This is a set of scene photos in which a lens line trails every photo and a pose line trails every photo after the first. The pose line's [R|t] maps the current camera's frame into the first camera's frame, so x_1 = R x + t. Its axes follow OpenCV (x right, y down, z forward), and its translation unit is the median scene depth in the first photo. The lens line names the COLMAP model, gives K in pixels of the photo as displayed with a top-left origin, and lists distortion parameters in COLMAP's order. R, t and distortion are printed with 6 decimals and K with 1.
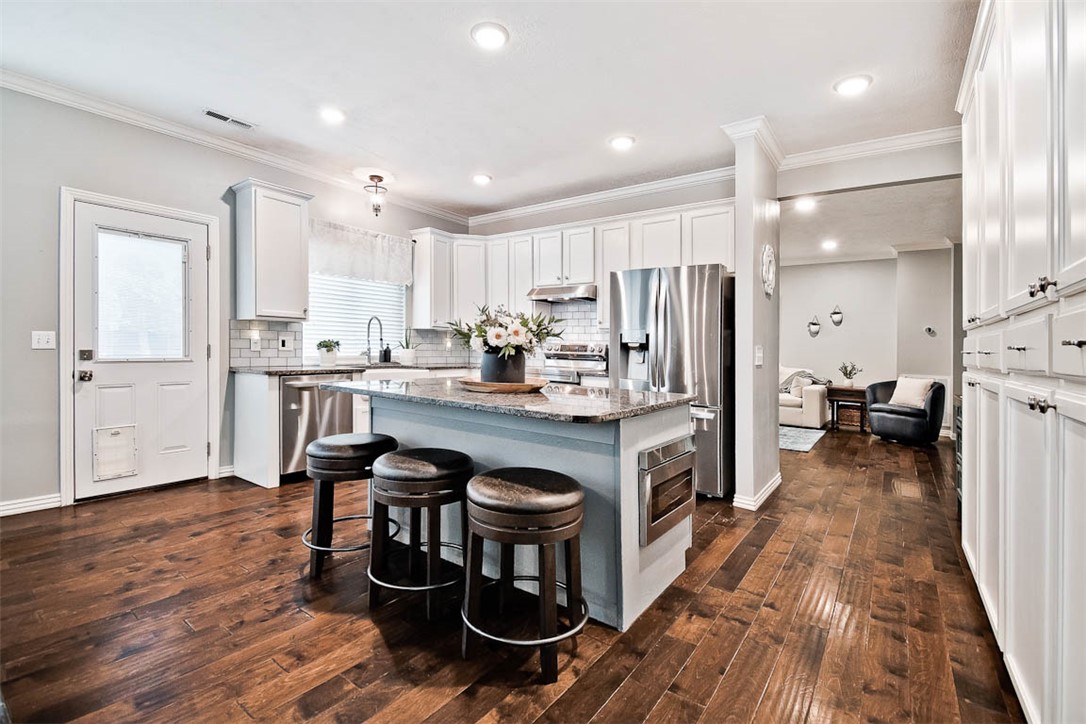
lens RADIAL K [[489.1, 0, 543.8], [0, 489.1, 342.8], [0, 0, 1]] dist [-0.000326, -0.000159]
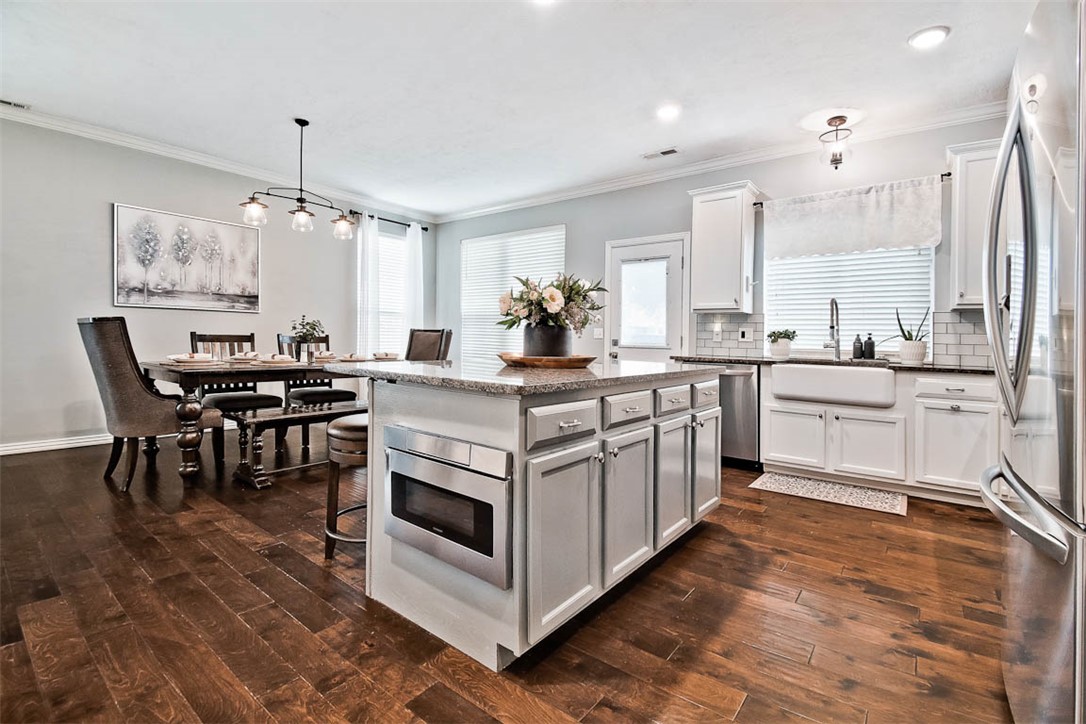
lens RADIAL K [[485.2, 0, 543.0], [0, 485.2, 362.0], [0, 0, 1]] dist [-0.000742, -0.000326]
pose [[-0.039378, 0.033677, -0.998657, 0.508120], [-0.006693, 0.999401, 0.033966, 0.026773], [0.999202, 0.008022, -0.039129, 0.618515]]
